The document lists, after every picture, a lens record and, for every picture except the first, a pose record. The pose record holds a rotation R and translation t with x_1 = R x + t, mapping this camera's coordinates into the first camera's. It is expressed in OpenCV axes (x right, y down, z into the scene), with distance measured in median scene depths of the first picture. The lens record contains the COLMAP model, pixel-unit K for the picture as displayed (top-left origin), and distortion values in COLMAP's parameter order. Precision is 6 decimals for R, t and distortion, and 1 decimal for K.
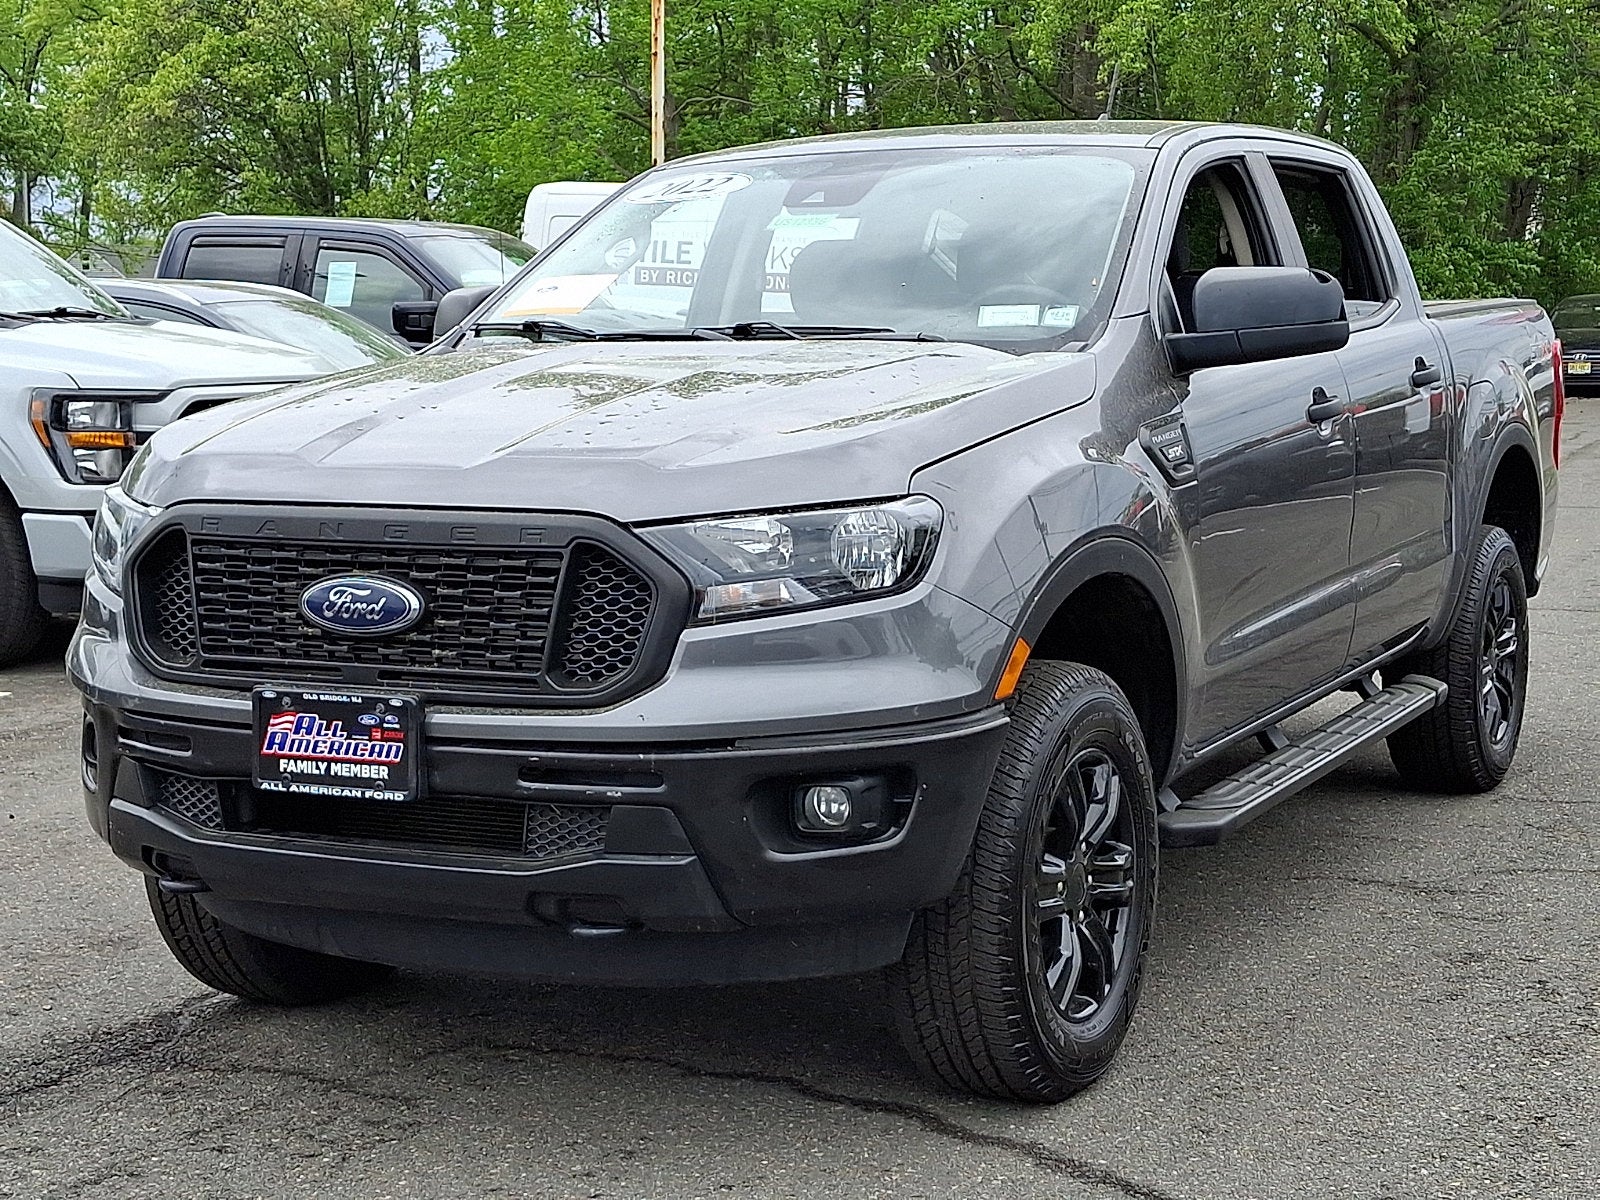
lens RADIAL K [[2784.0, 0, 797.7], [0, 2784.0, 628.6], [0, 0, 1]] dist [0.342039, -1.532902]
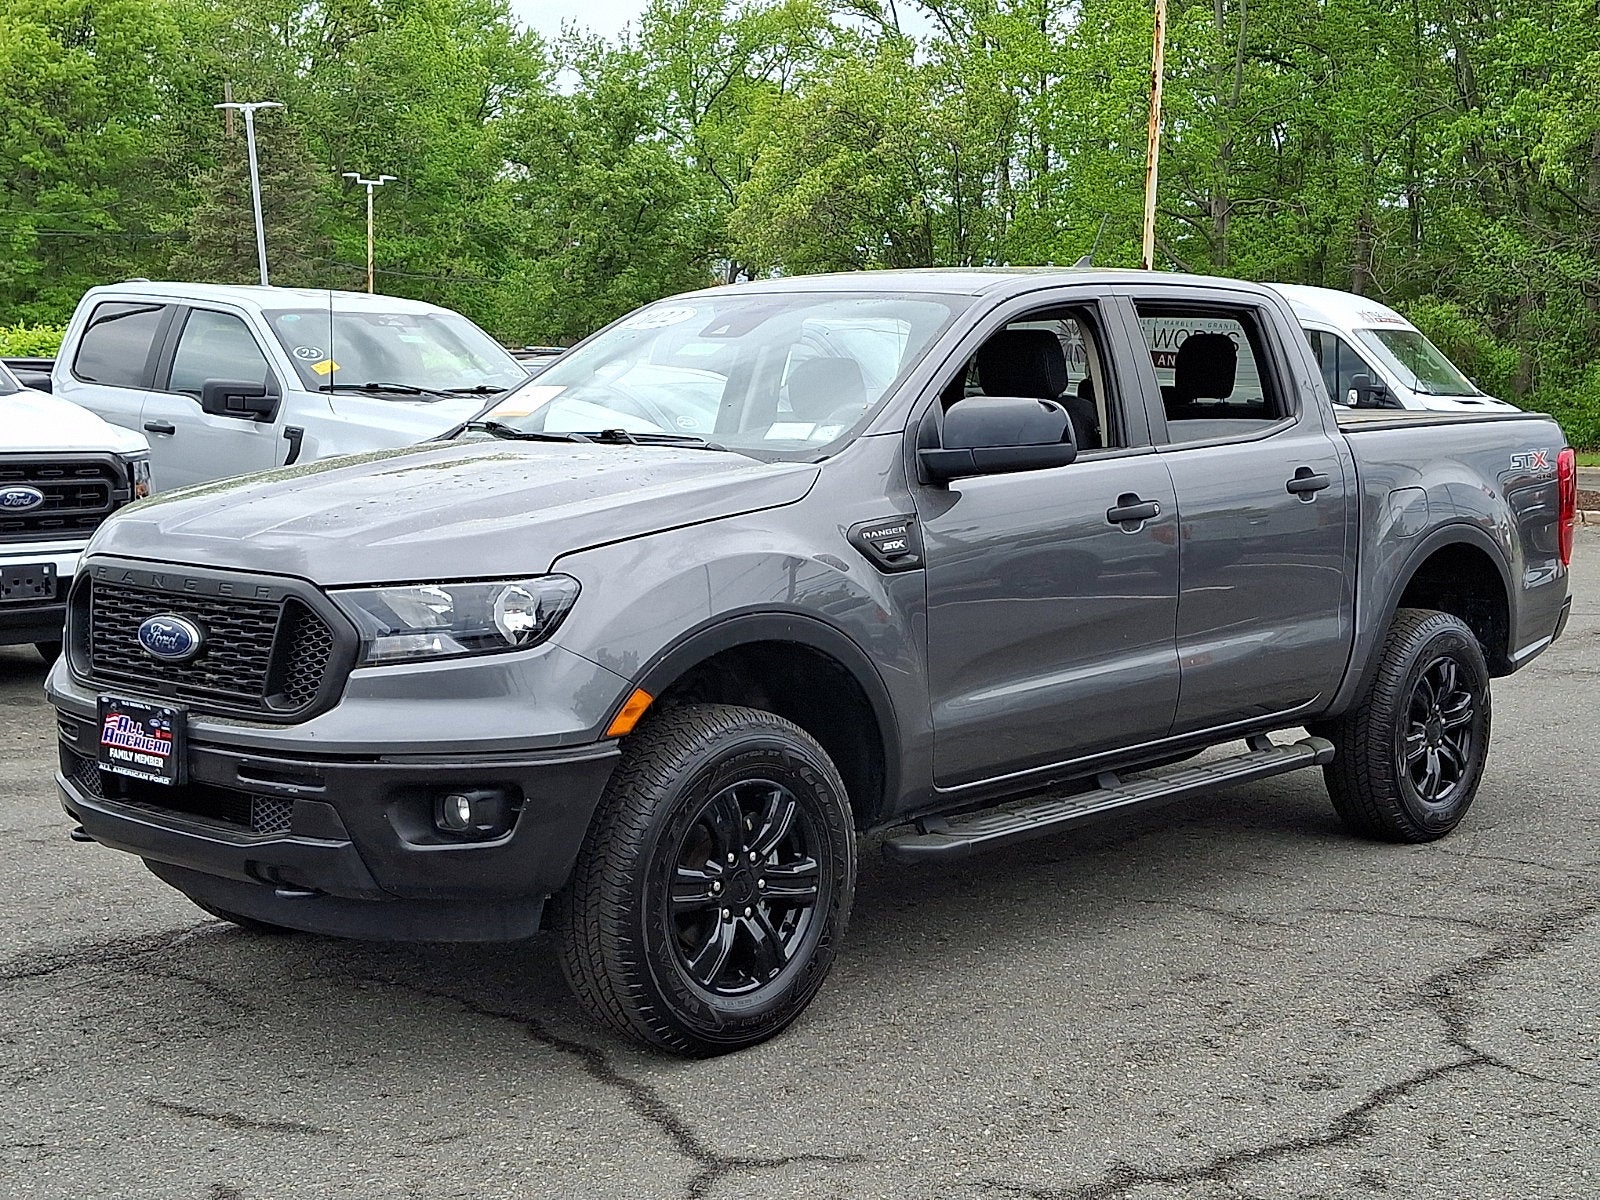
lens RADIAL K [[2388.4, 0, 806.2], [0, 2388.4, 603.5], [0, 0, 1]] dist [0.274836, -0.851361]
pose [[0.958415, 0.048214, -0.281276, 0.465833], [-0.052278, 0.998608, -0.006957, -0.032599], [0.280550, 0.021372, 0.959602, -0.032311]]
